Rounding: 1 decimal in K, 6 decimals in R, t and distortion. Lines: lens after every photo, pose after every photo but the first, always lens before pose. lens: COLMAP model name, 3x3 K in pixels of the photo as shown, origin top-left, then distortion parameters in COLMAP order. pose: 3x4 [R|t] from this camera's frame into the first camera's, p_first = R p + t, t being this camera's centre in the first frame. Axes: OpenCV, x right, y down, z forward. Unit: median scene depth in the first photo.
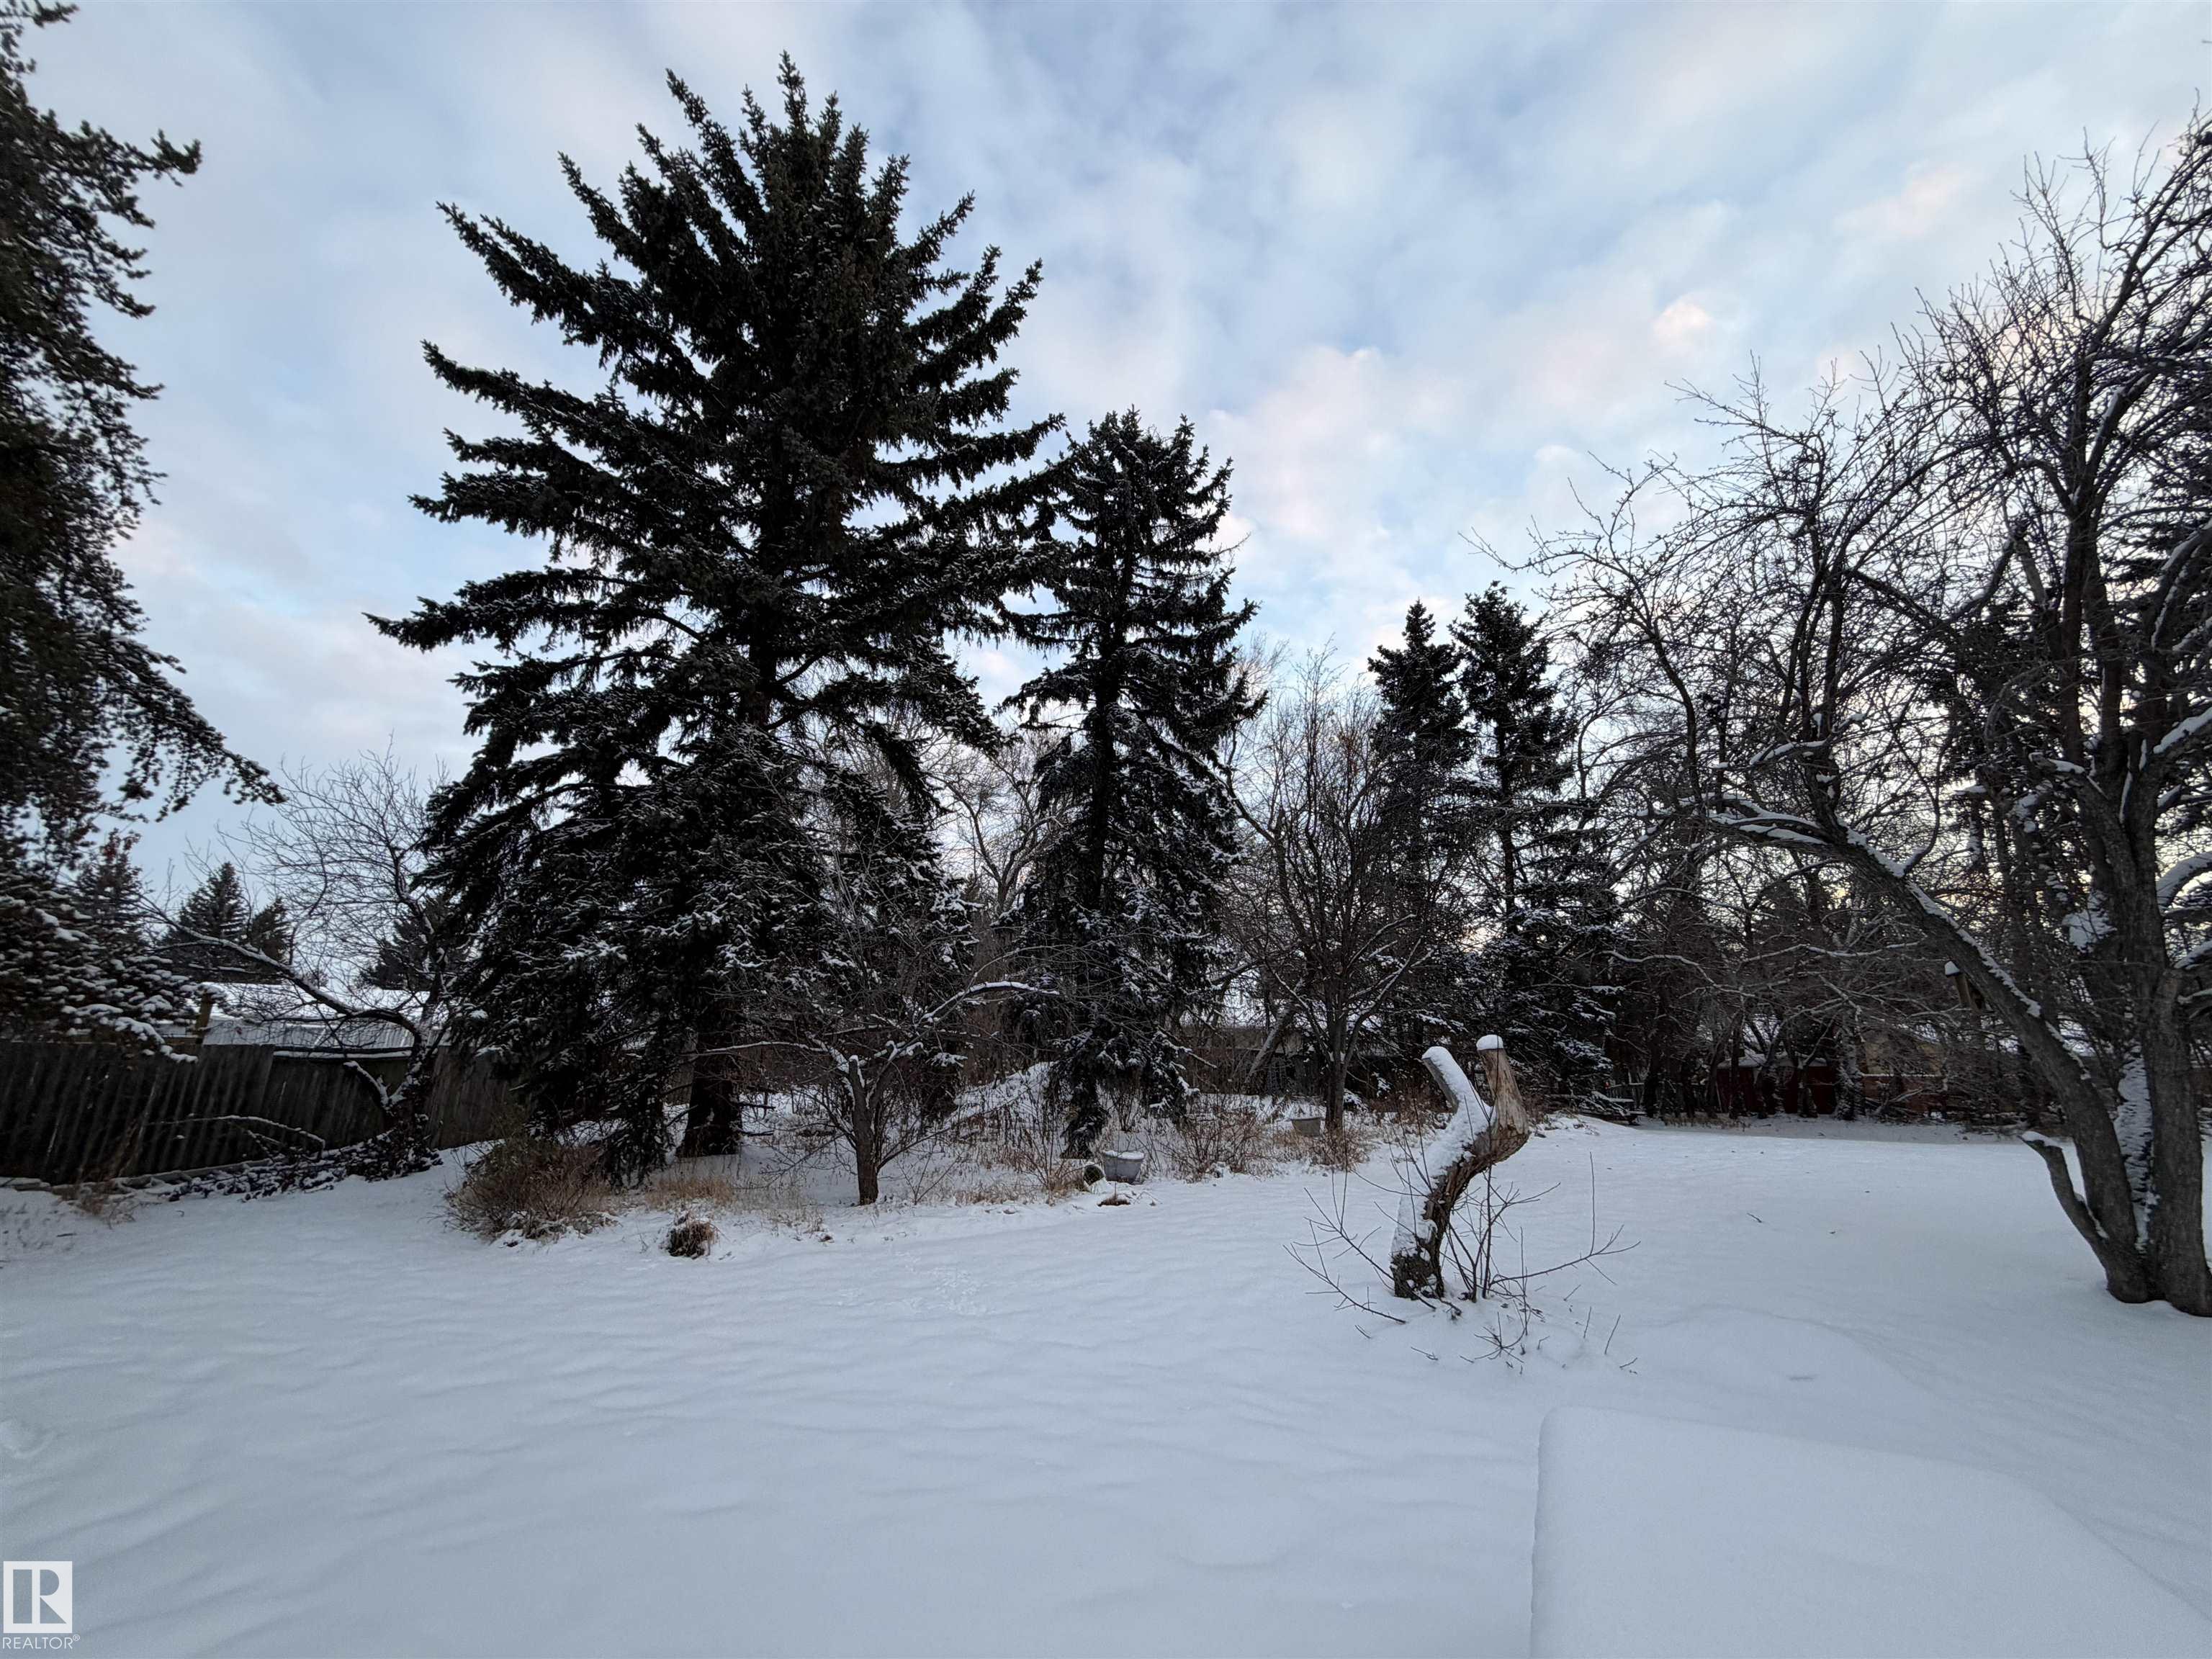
lens RADIAL K [[872.7, 0, 1107.6], [0, 872.7, 833.1], [0, 0, 1]] dist [-0.001826, 0.000127]
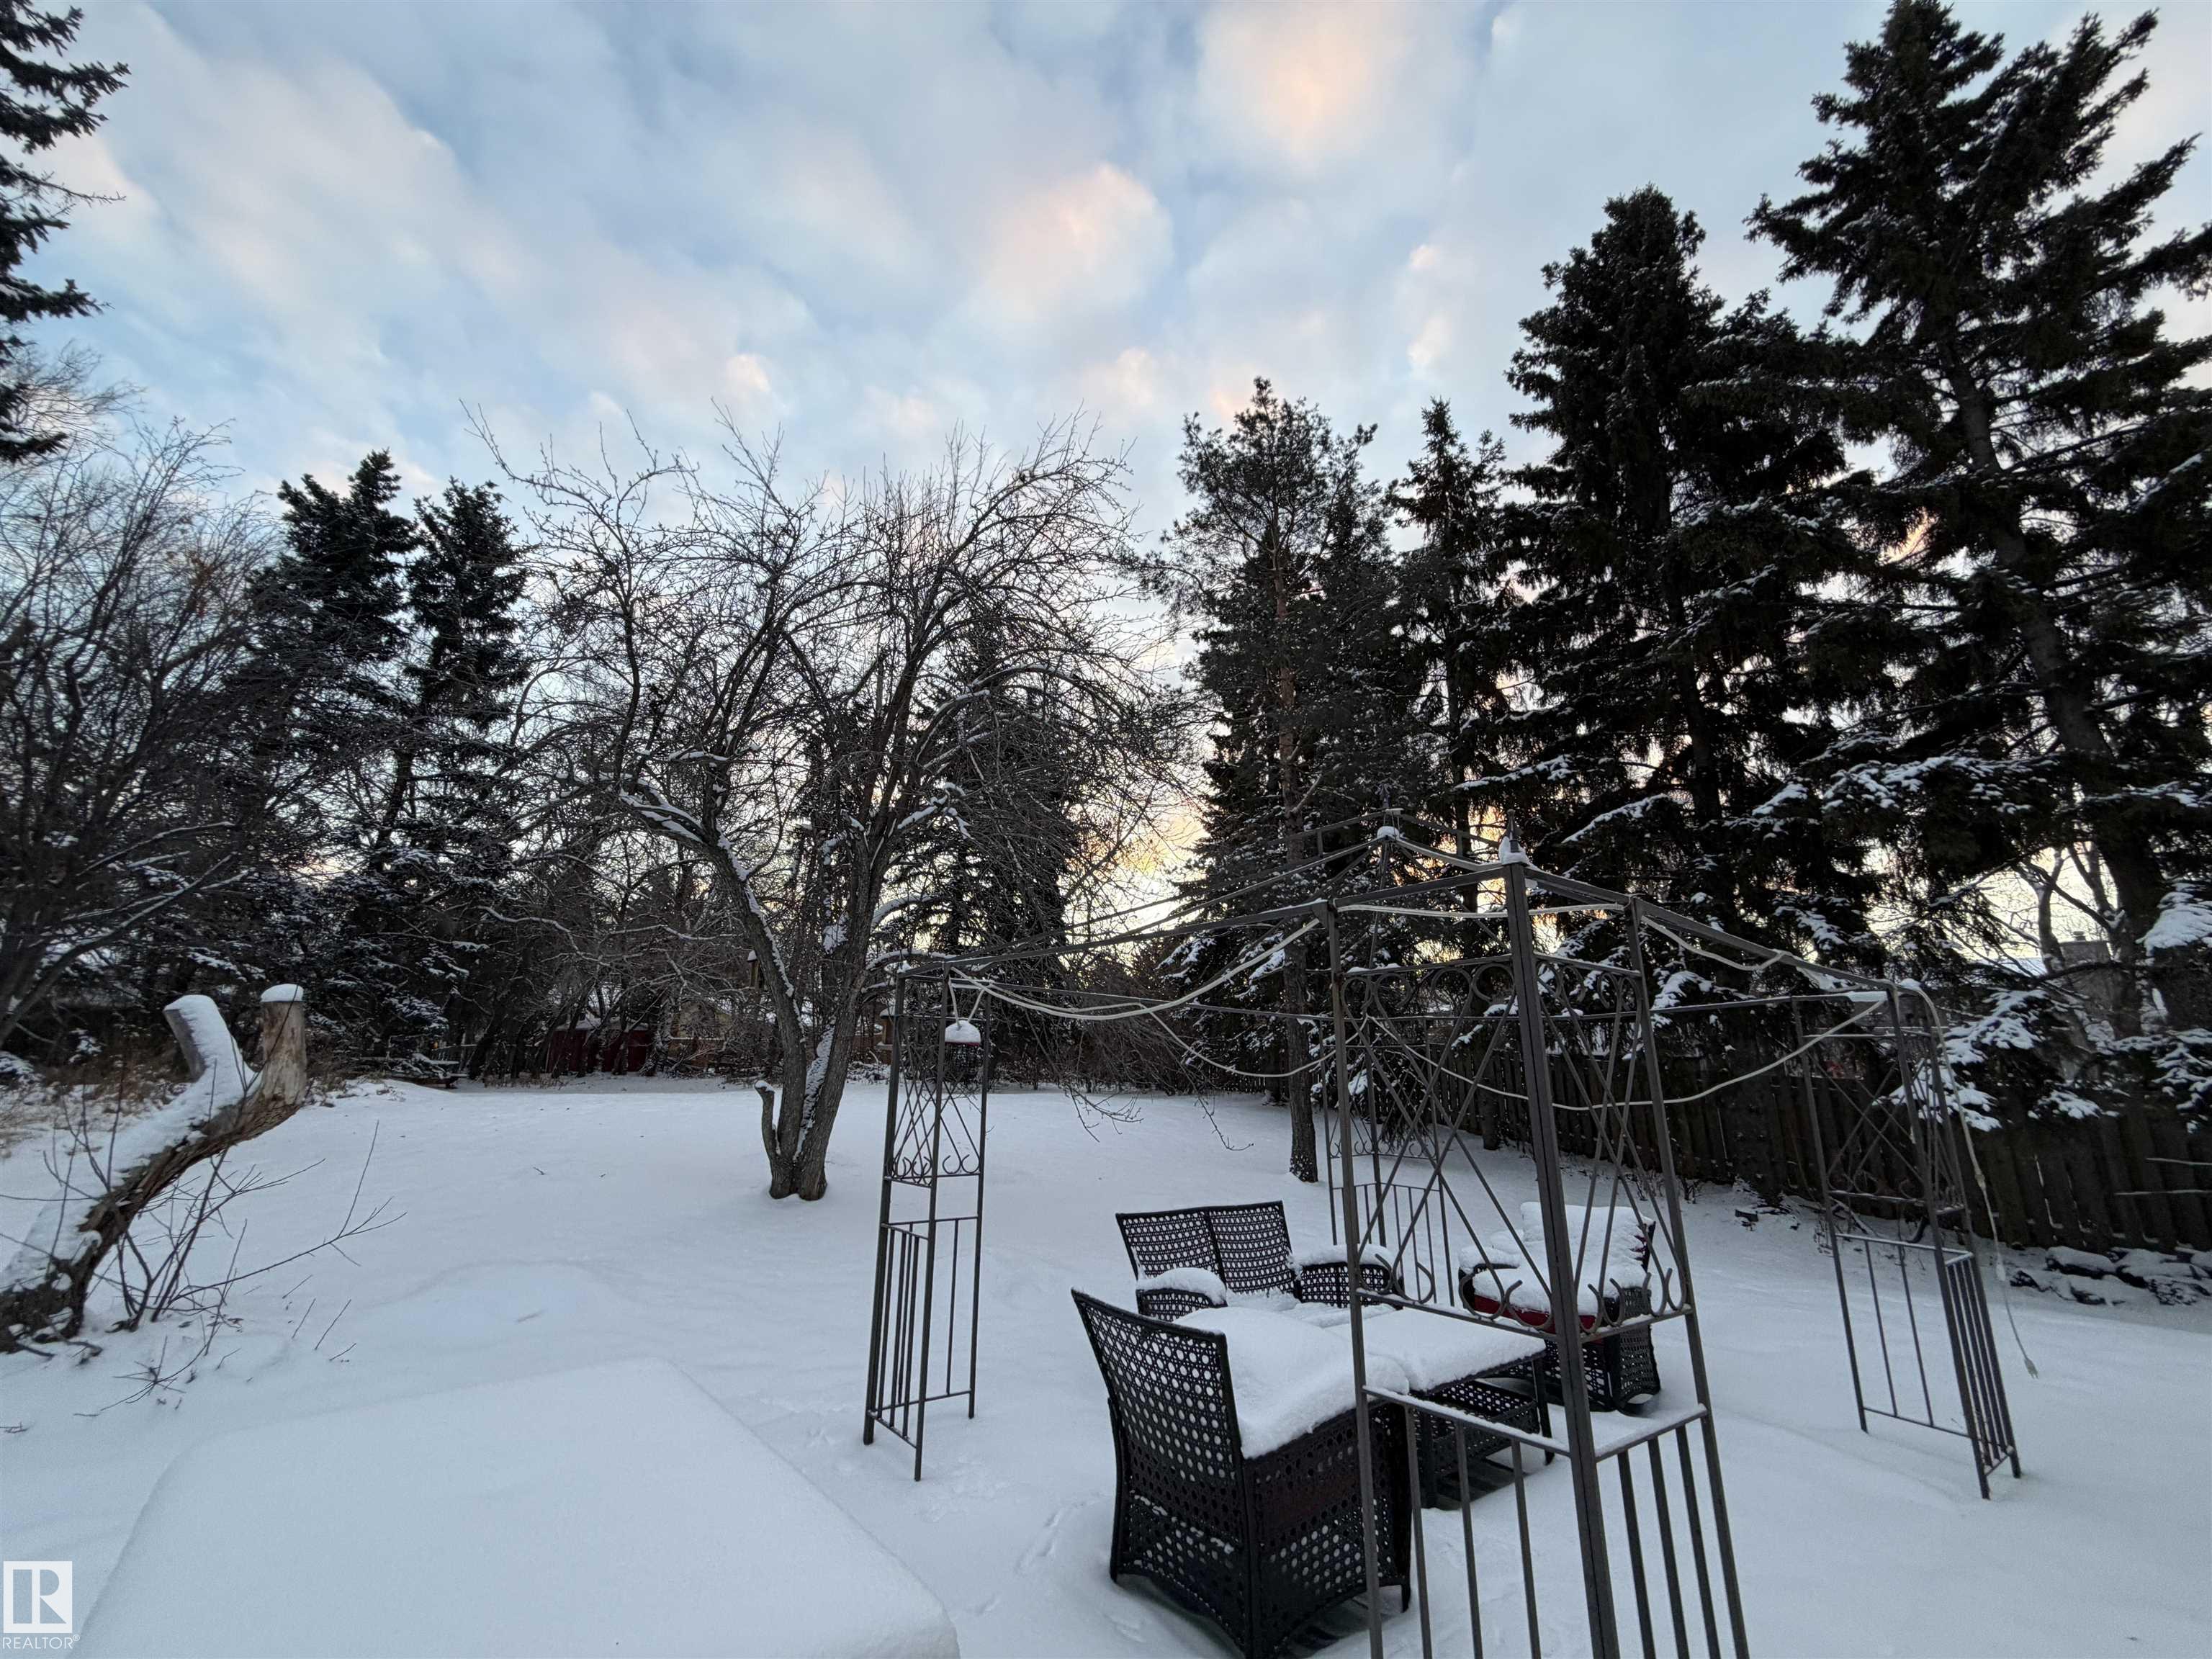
lens RADIAL K [[880.4, 0, 1106.0], [0, 880.4, 829.5], [0, 0, 1]] dist [-0.001110, -0.000603]
pose [[0.409222, 0.216954, 0.886267, -0.013629], [-0.252214, 0.960371, -0.118639, -0.002191], [-0.876884, -0.174979, 0.447723, -0.005780]]
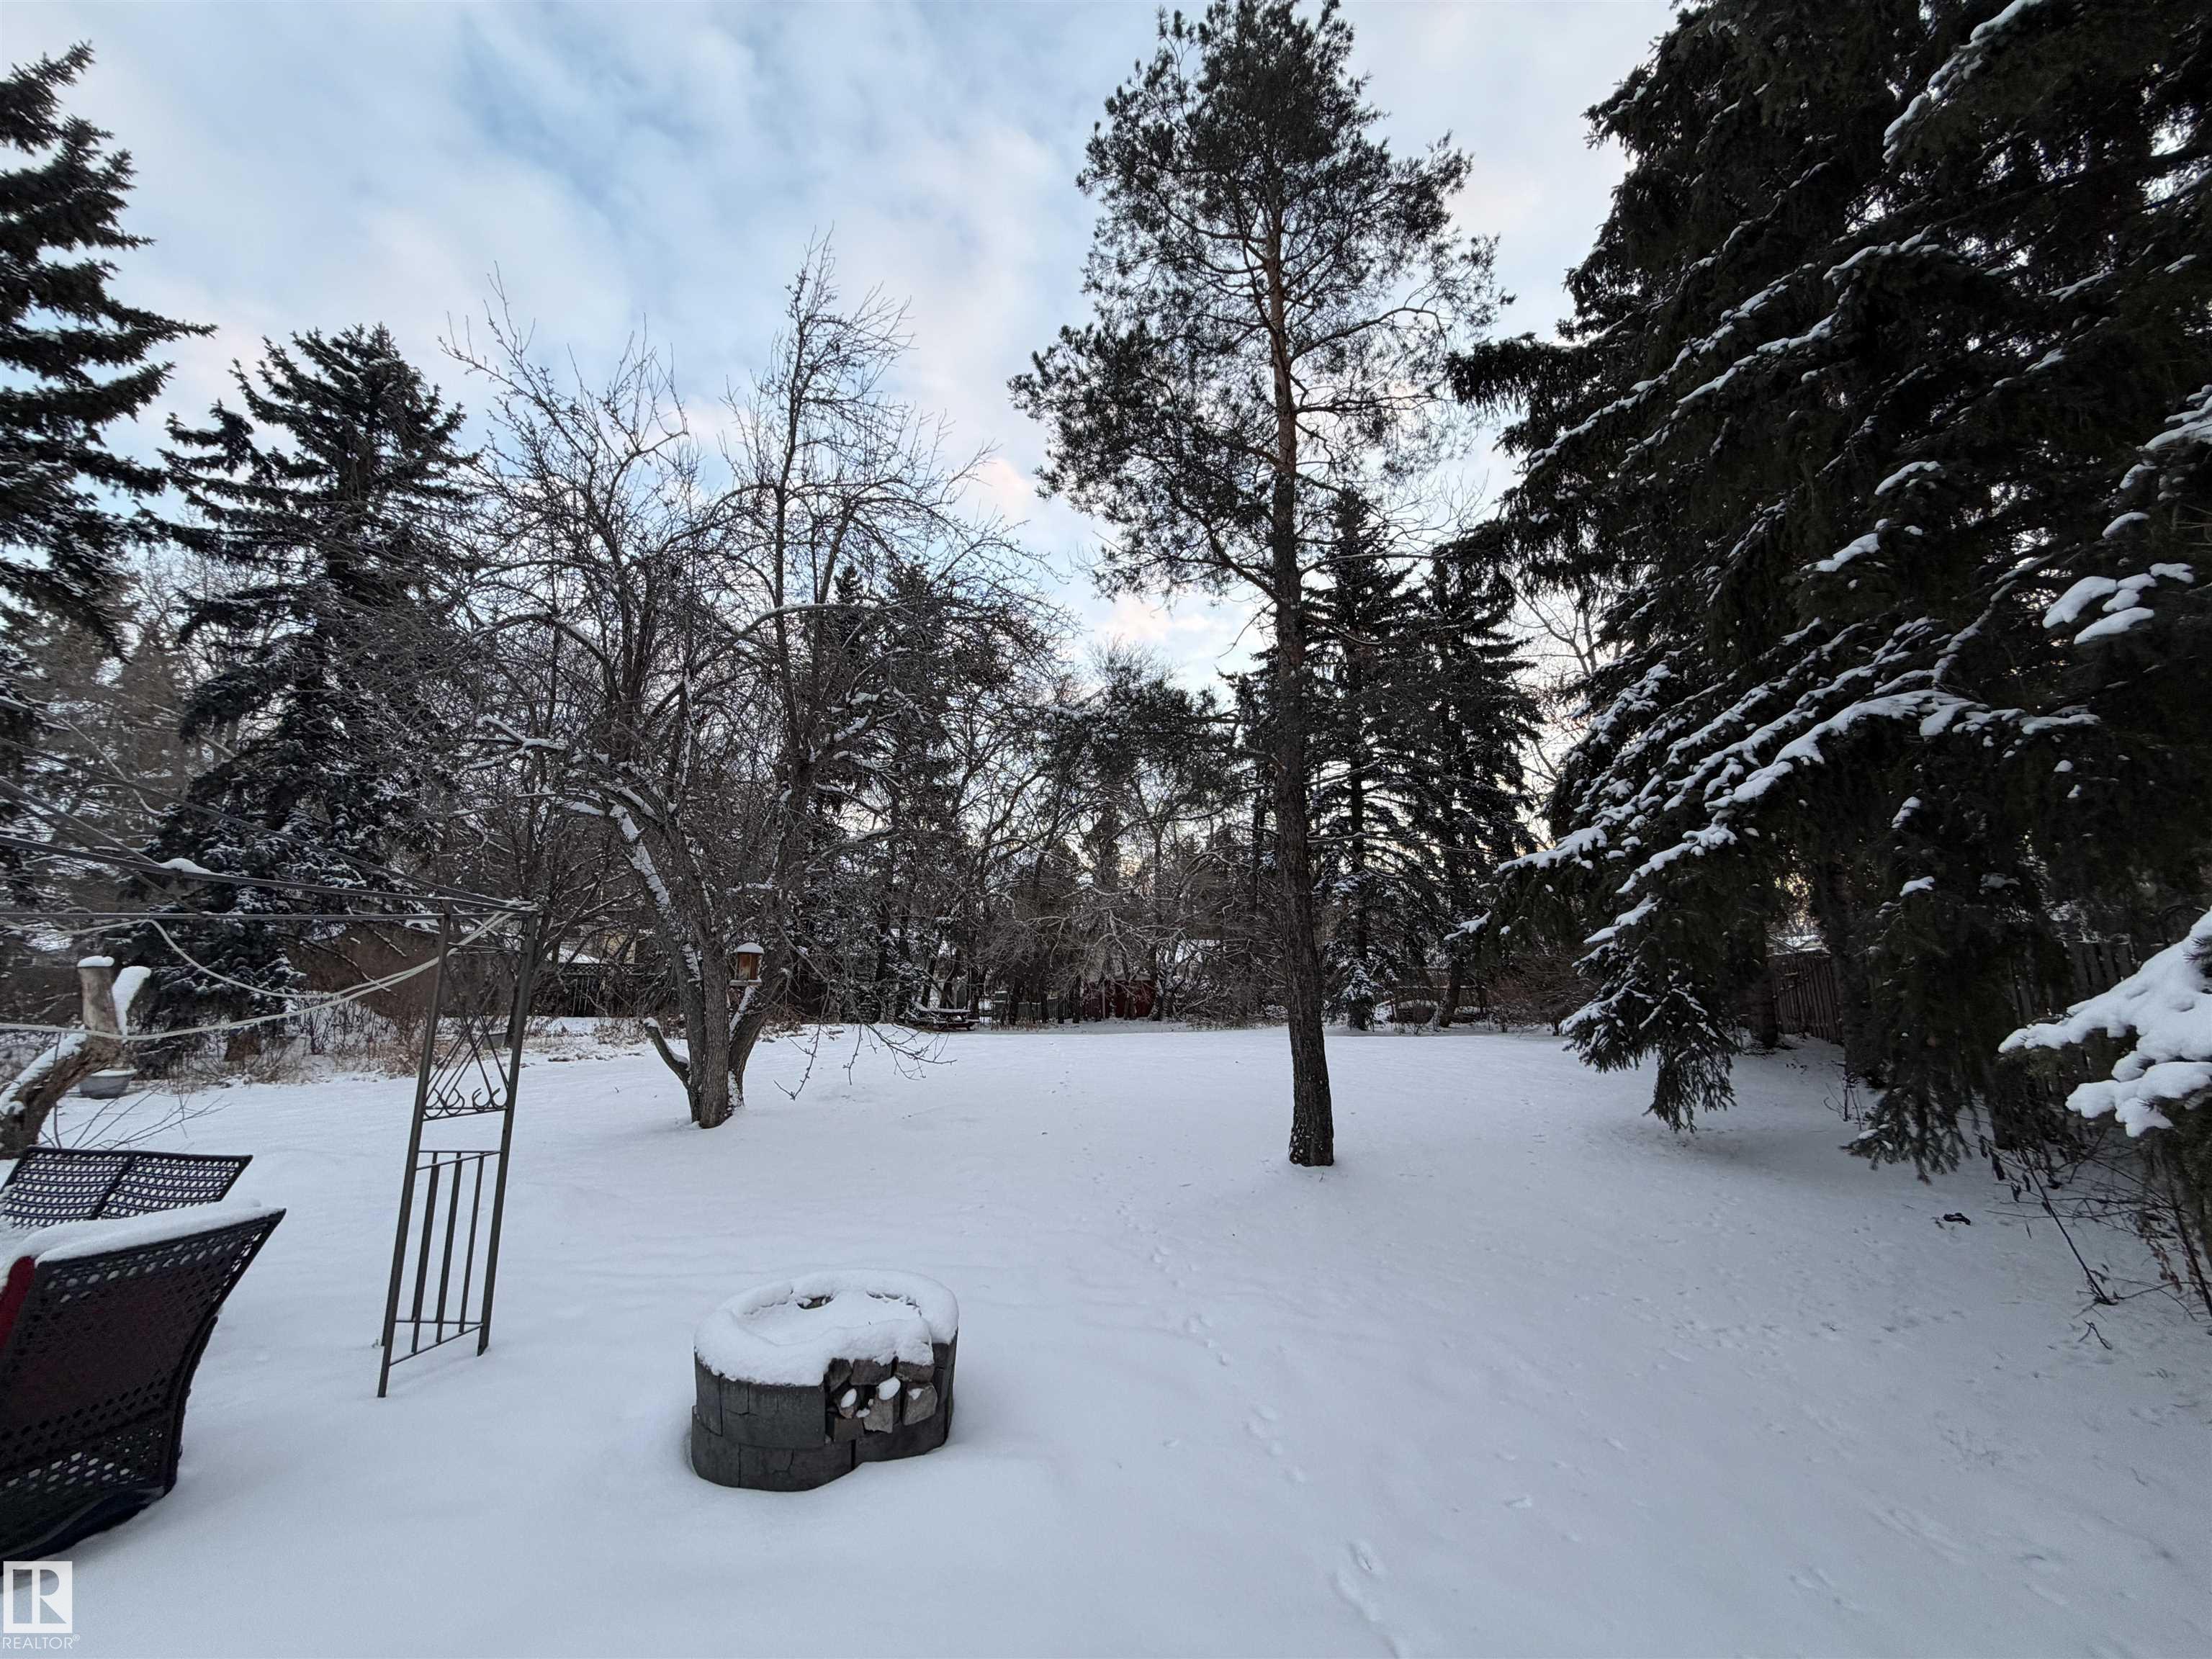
lens RADIAL K [[880.4, 0, 1106.0], [0, 880.4, 829.5], [0, 0, 1]] dist [-0.001110, -0.000603]
pose [[0.921656, 0.045954, 0.385277, 0.227142], [-0.076305, 0.995038, 0.063852, -0.028587], [-0.380431, -0.088248, 0.920589, -0.134933]]
